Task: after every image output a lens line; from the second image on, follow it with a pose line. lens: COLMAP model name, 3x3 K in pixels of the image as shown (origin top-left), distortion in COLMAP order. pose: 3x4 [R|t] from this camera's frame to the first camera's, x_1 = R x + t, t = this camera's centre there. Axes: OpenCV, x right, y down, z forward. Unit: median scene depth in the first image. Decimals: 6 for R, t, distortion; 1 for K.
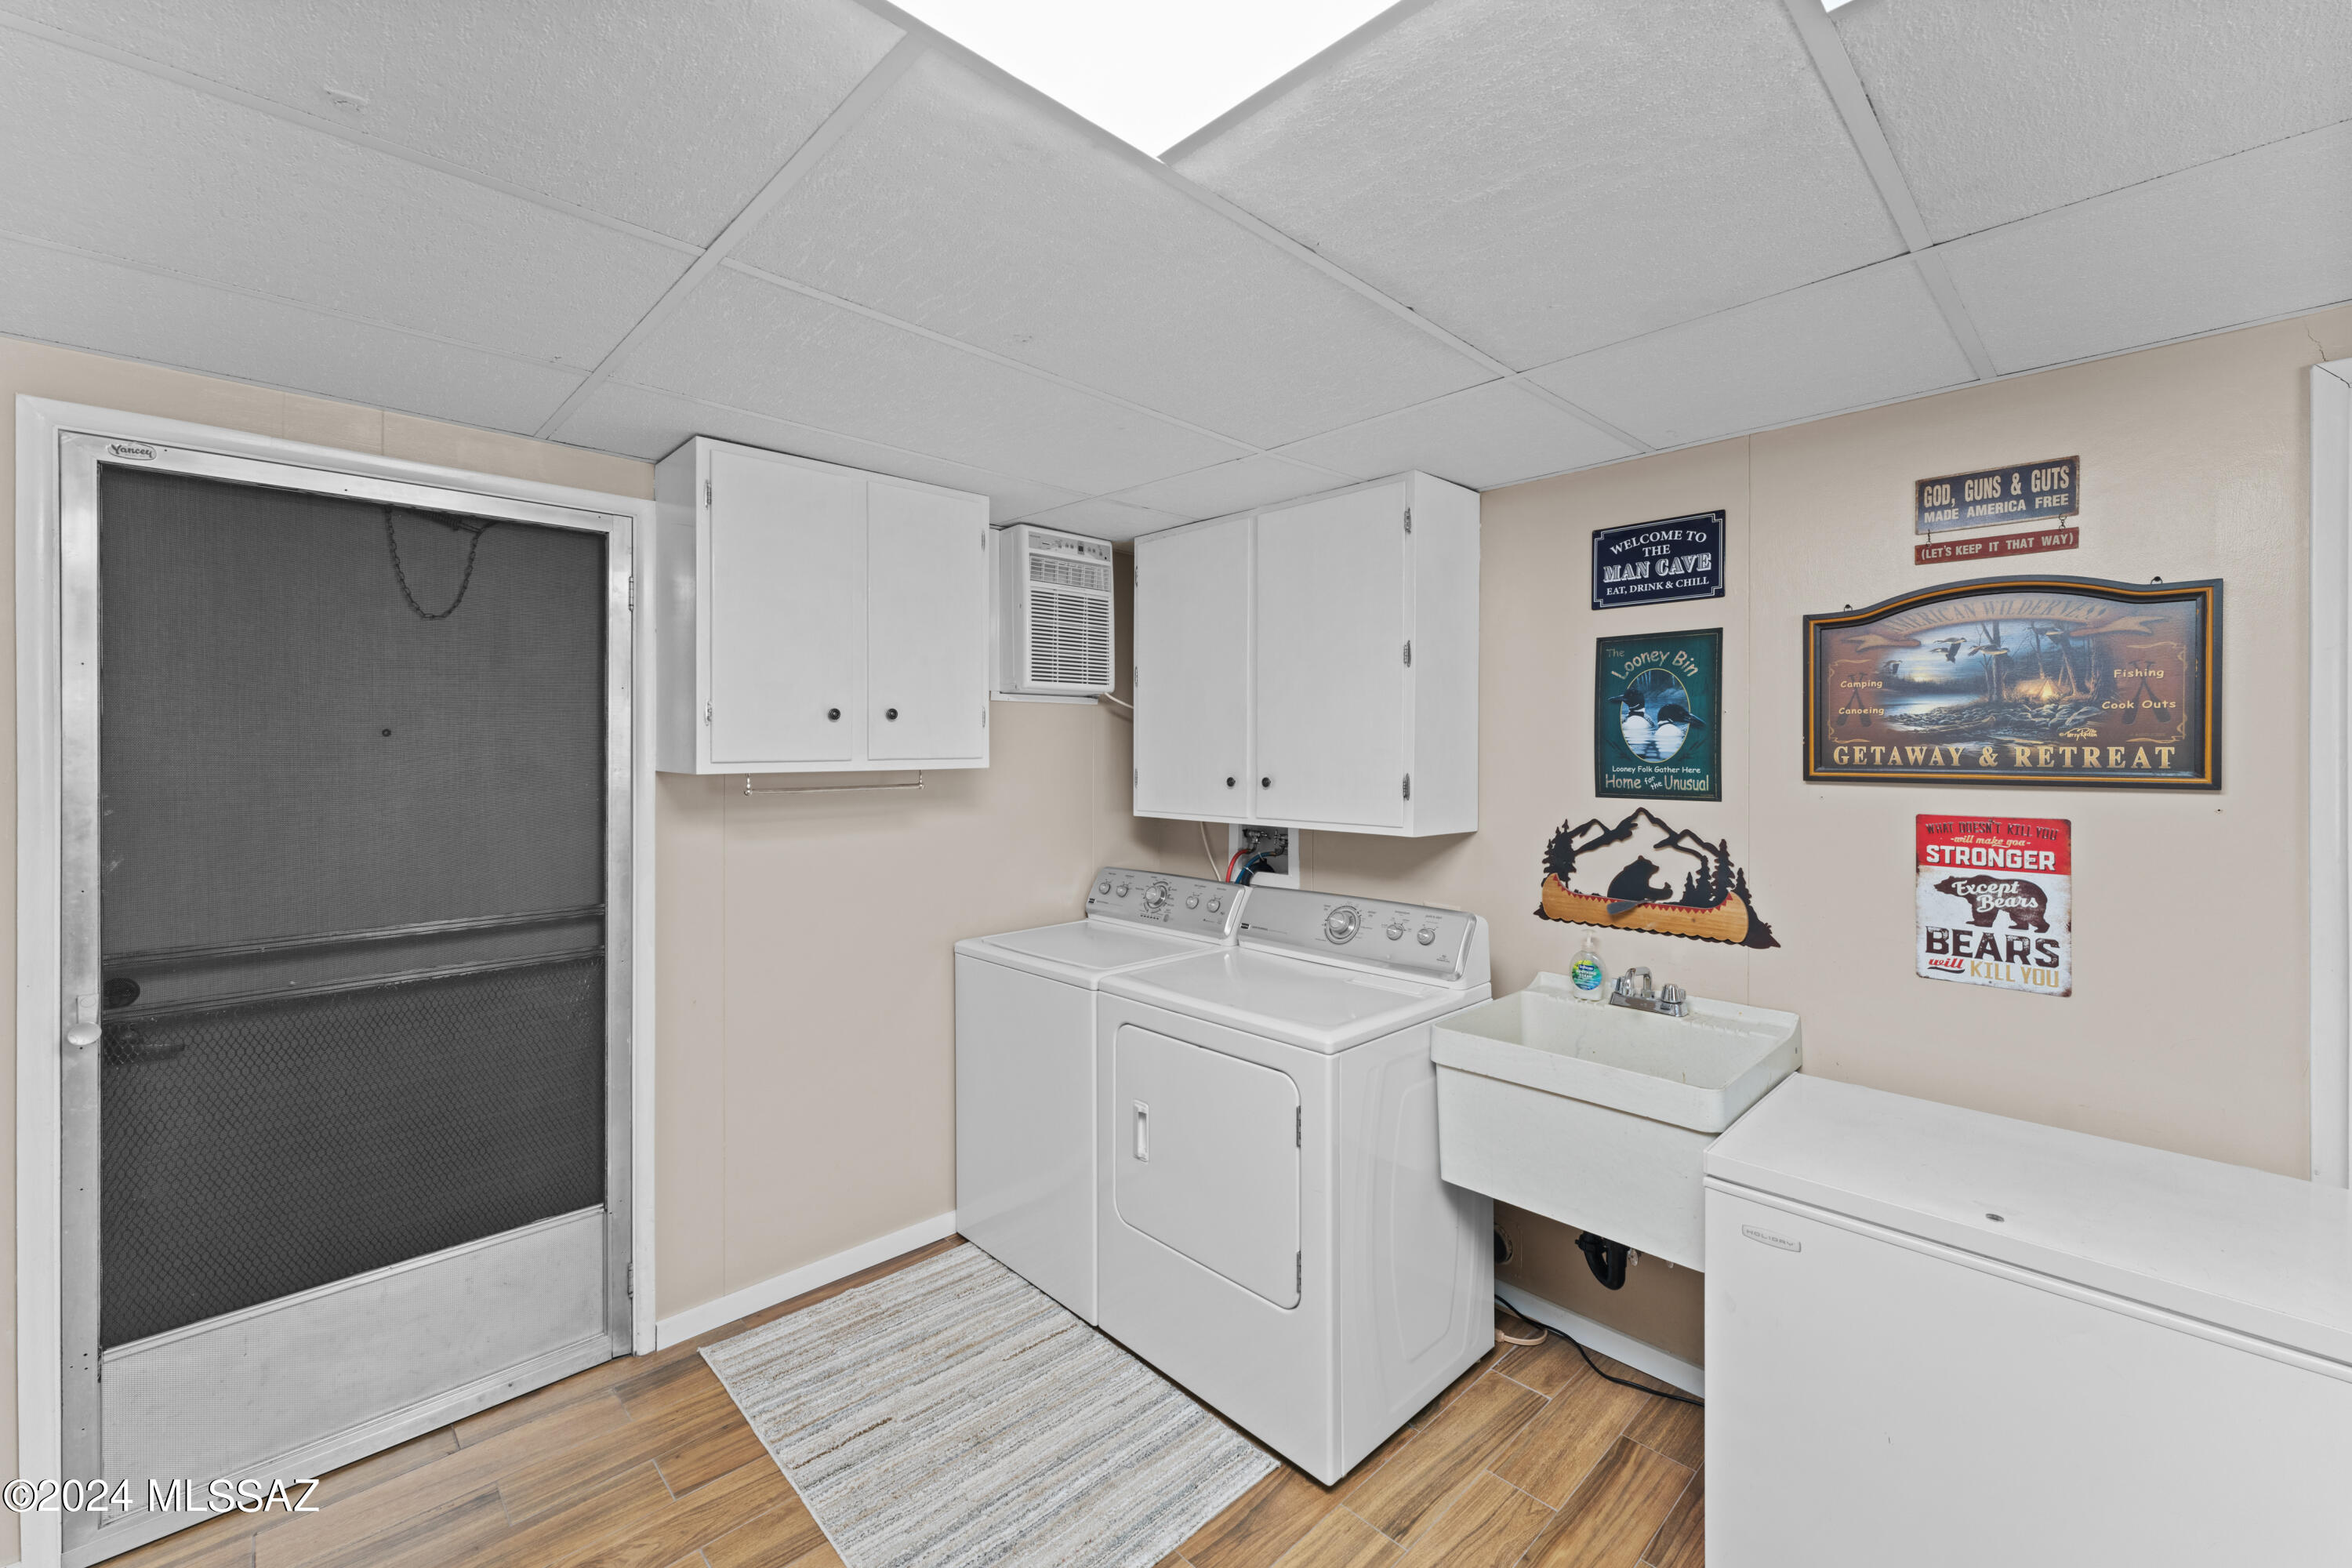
lens RADIAL K [[960.8, 0, 1175.3], [0, 960.8, 760.7], [0, 0, 1]] dist [0.000383, -0.000142]
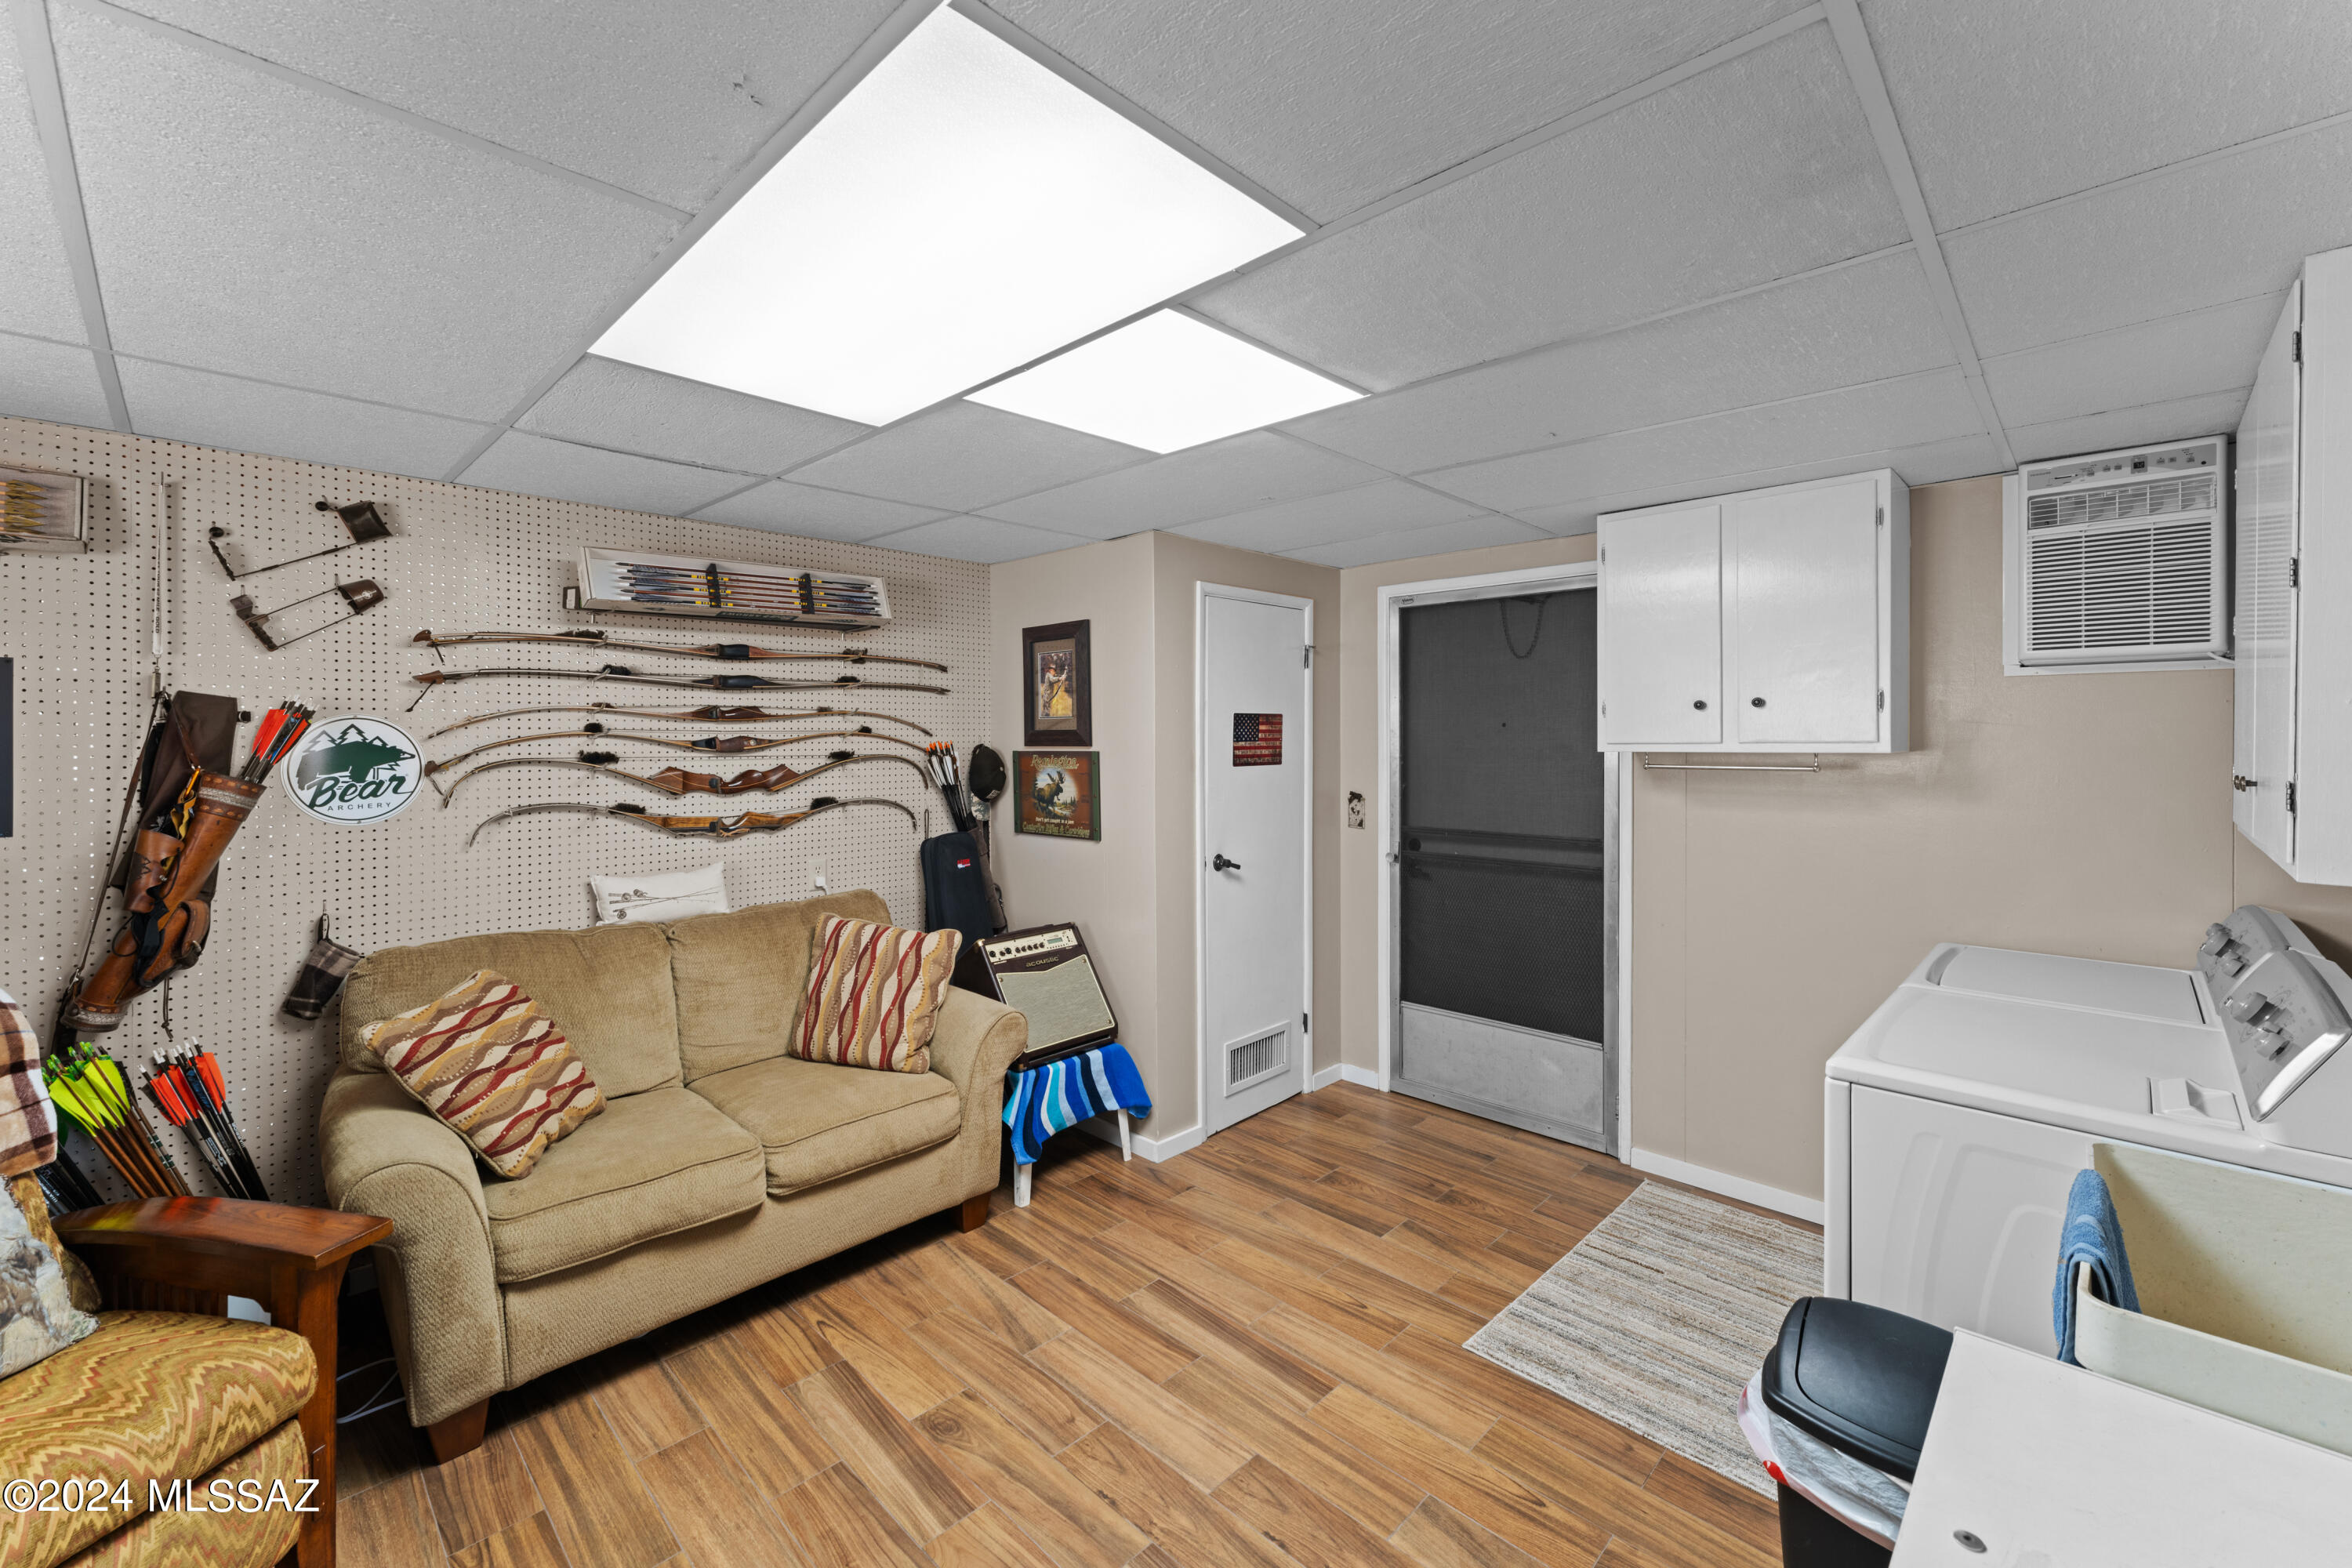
lens RADIAL K [[960.8, 0, 1164.6], [0, 960.8, 741.0], [0, 0, 1]] dist [0.000383, -0.000142]
pose [[0.017609, 0.005172, -0.999832, 0.853304], [-0.010332, 0.999934, 0.004990, -0.001236], [0.999792, 0.010242, 0.017661, 0.300961]]
